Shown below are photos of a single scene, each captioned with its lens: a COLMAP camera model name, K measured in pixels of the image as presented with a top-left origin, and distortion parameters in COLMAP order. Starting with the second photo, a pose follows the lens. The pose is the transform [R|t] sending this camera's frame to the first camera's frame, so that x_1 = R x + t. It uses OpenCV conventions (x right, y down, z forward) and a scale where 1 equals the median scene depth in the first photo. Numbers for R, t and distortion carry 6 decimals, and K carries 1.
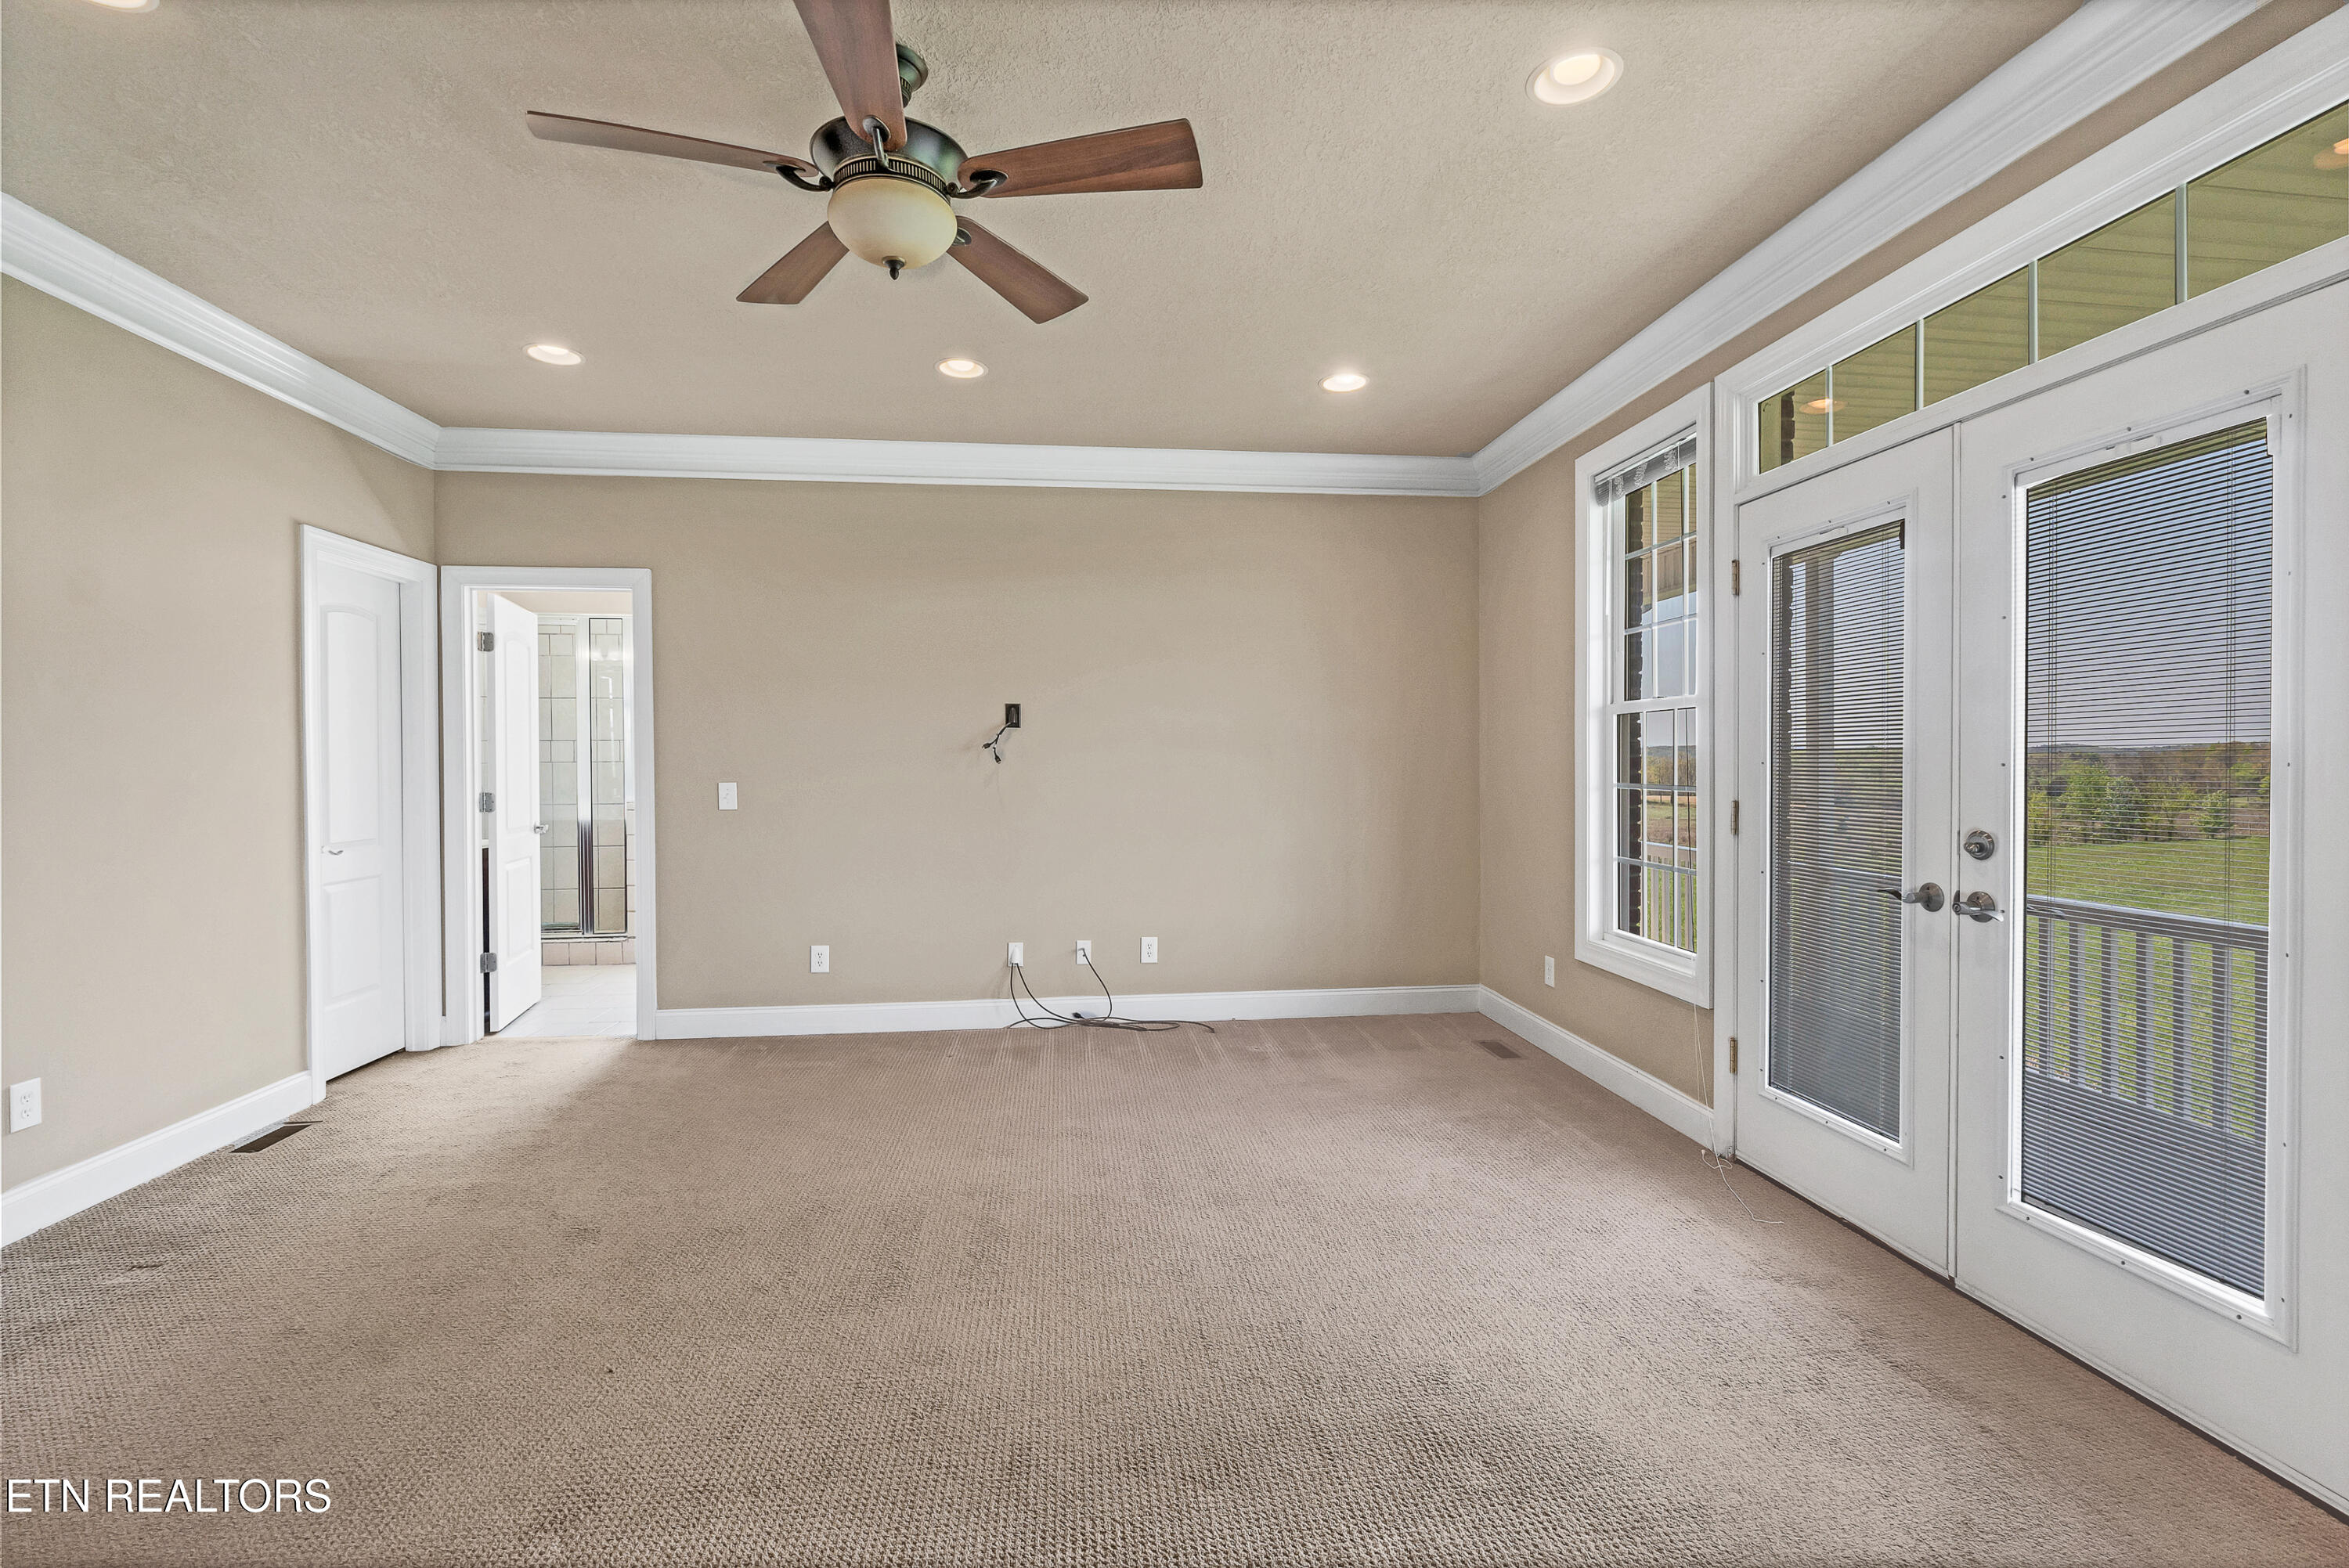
lens RADIAL K [[992.3, 0, 1174.0], [0, 992.3, 781.6], [0, 0, 1]] dist [-0.008163, -0.000163]
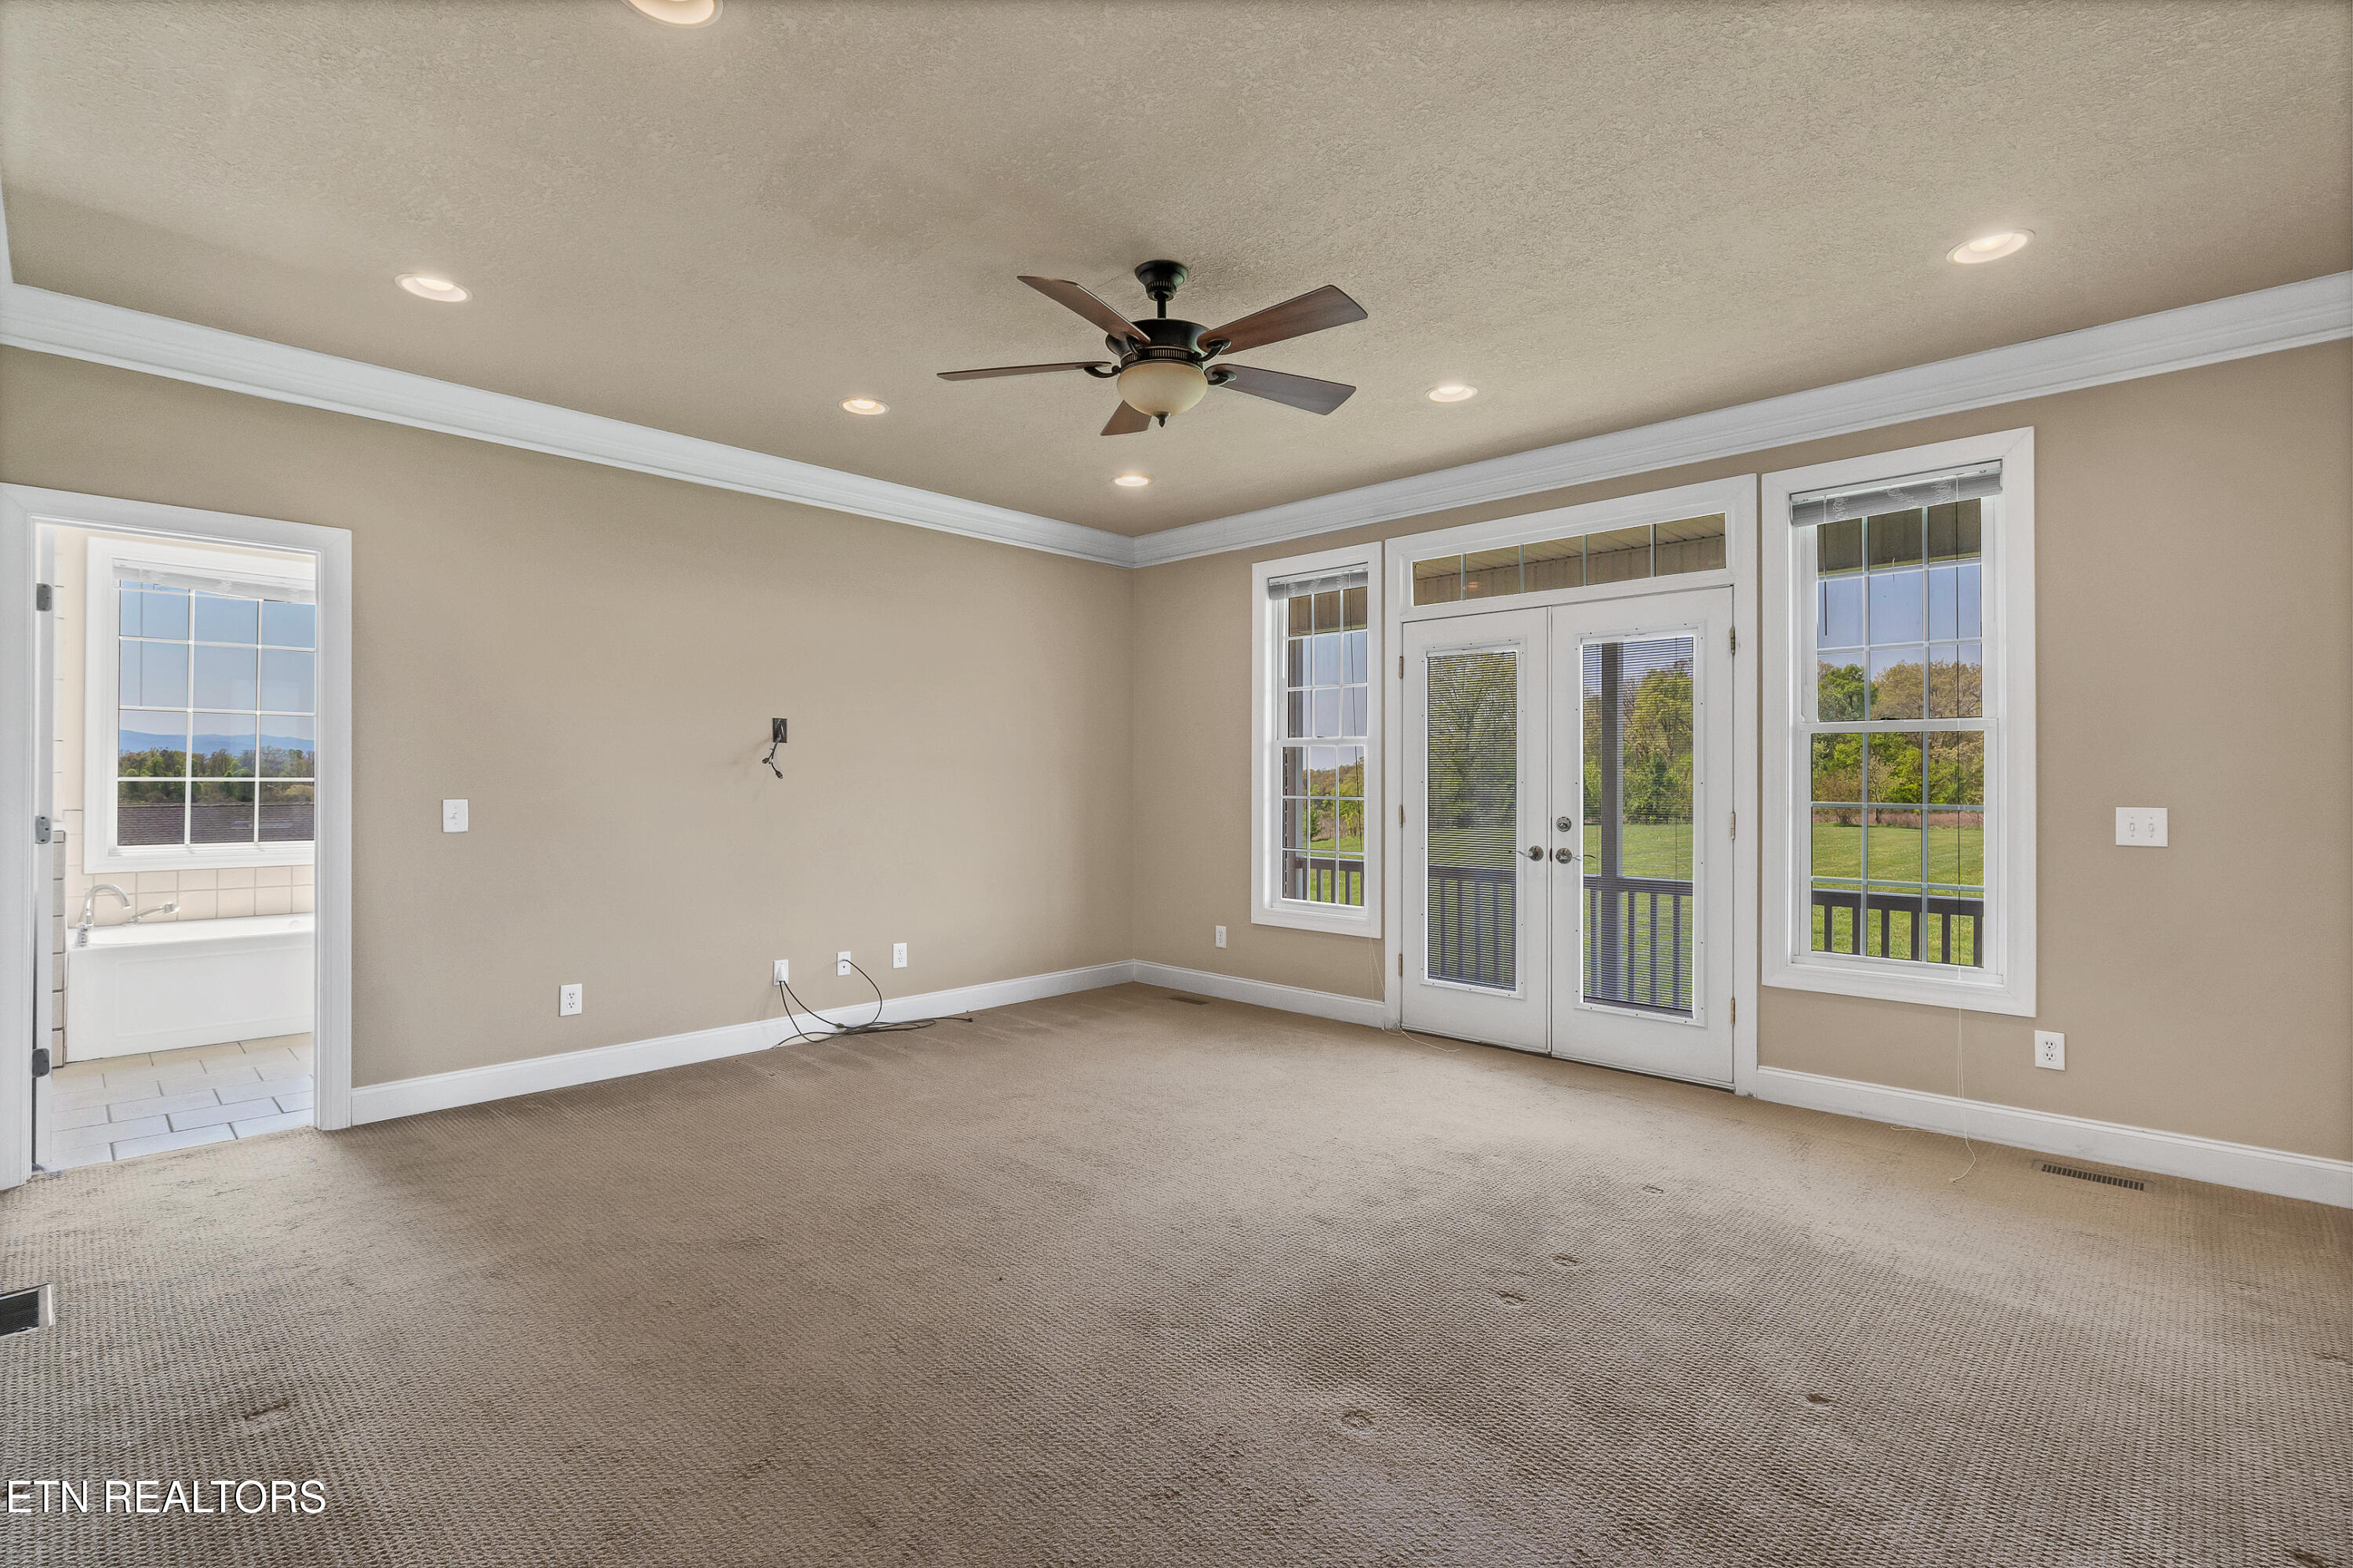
lens RADIAL K [[1049.7, 0, 1171.5], [0, 1049.7, 789.0], [0, 0, 1]] dist [-0.006037, 0.001619]
pose [[0.774935, 0.001978, 0.632037, -0.641895], [0.006242, 0.999922, -0.010782, 0.006991], [-0.632010, 0.012301, 0.774863, -0.070013]]
